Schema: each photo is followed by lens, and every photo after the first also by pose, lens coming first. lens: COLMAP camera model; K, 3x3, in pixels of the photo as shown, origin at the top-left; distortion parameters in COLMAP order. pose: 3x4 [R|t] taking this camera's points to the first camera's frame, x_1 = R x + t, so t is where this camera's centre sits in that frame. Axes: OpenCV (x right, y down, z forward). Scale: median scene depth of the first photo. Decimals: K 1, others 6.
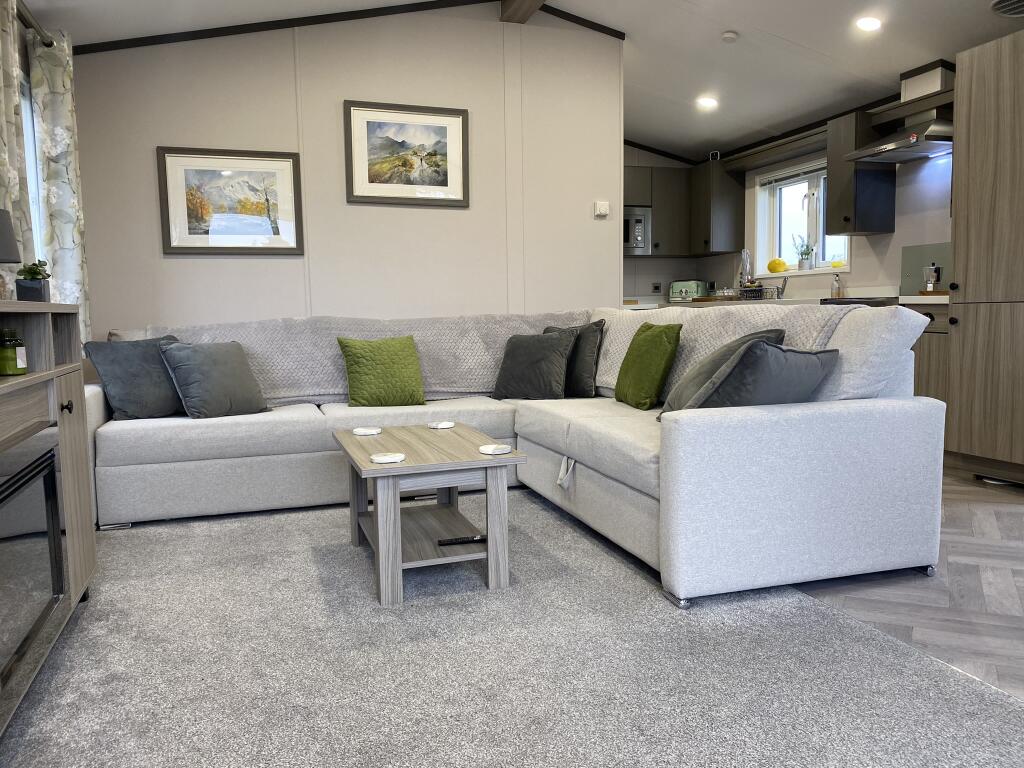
lens RADIAL K [[792.8, 0, 518.2], [0, 792.8, 392.3], [0, 0, 1]] dist [0.016580, -0.022551]
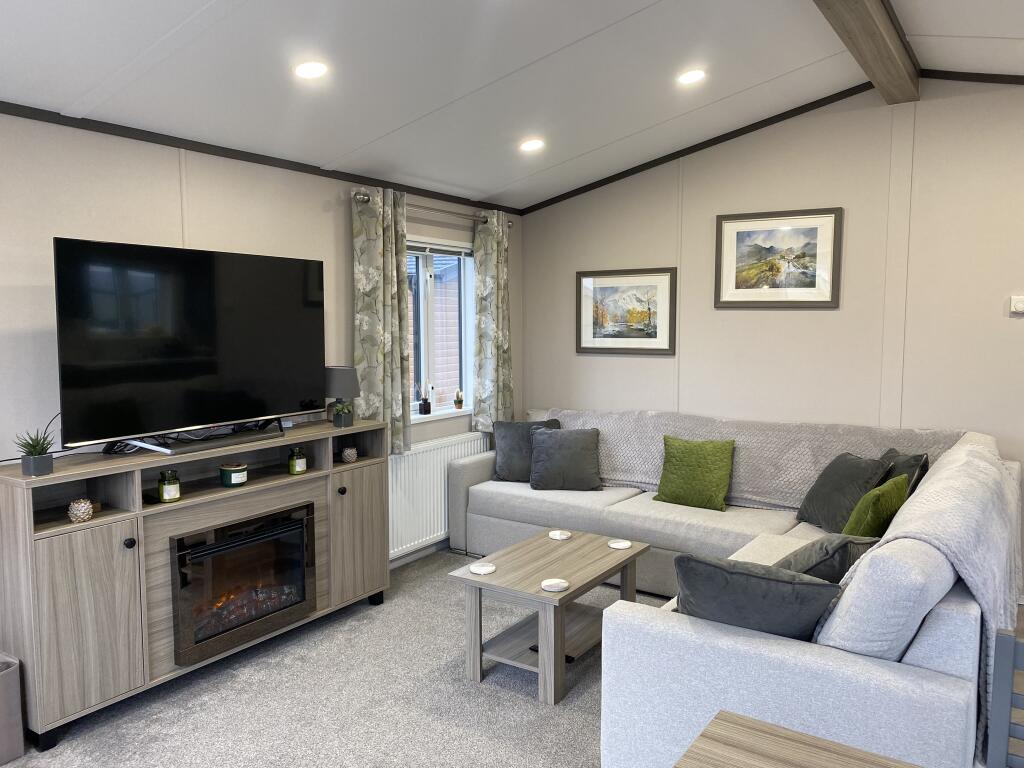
lens RADIAL K [[775.8, 0, 510.8], [0, 775.8, 383.5], [0, 0, 1]] dist [0.036466, -0.005956]
pose [[0.595633, 0.084019, -0.798851, 0.481177], [-0.087260, 0.995397, 0.039629, -0.154264], [0.798503, 0.046103, 0.600223, 0.140547]]
